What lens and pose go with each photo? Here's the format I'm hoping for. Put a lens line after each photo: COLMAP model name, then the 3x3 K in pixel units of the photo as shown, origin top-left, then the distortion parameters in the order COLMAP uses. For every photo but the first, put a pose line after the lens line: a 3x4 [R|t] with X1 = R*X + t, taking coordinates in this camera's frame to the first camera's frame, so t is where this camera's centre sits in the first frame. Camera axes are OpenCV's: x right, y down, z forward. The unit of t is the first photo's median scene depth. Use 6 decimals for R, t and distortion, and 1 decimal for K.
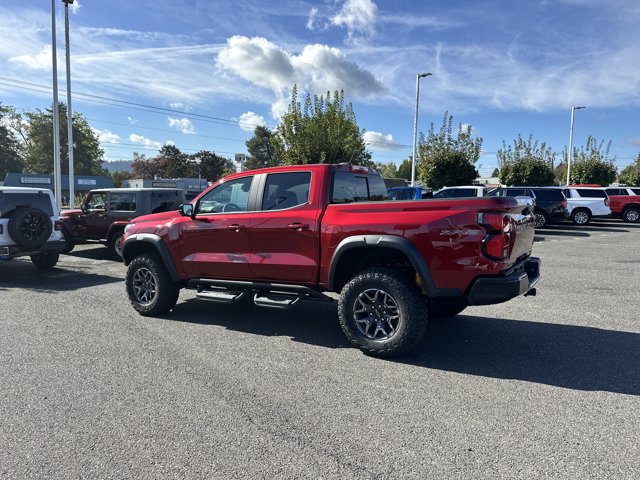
lens RADIAL K [[511.7, 0, 320.3], [0, 511.7, 252.3], [0, 0, 1]] dist [0.044011, -0.055325]
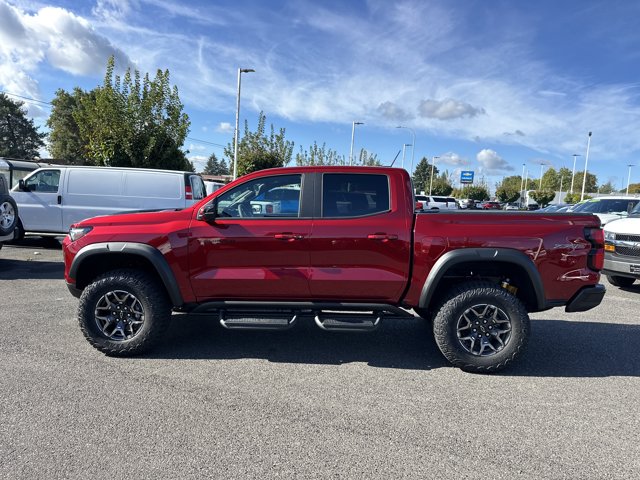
lens RADIAL K [[514.7, 0, 320.0], [0, 514.7, 240.0], [0, 0, 1]] dist [0.034678, -0.055030]
pose [[0.844562, 0.000935, 0.535457, -0.109420], [0.006328, 0.999911, -0.011728, -0.006512], [-0.535420, 0.013294, 0.844481, 0.054135]]
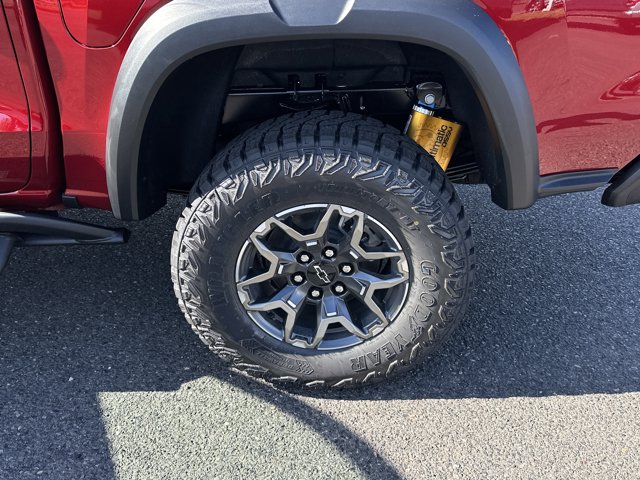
lens RADIAL K [[514.7, 0, 320.0], [0, 514.7, 240.0], [0, 0, 1]] dist [0.034678, -0.055030]
pose [[0.845783, -0.253598, 0.469403, -0.004509], [0.048160, 0.912508, 0.406214, -0.003907], [-0.531349, -0.320963, 0.783997, 0.124333]]
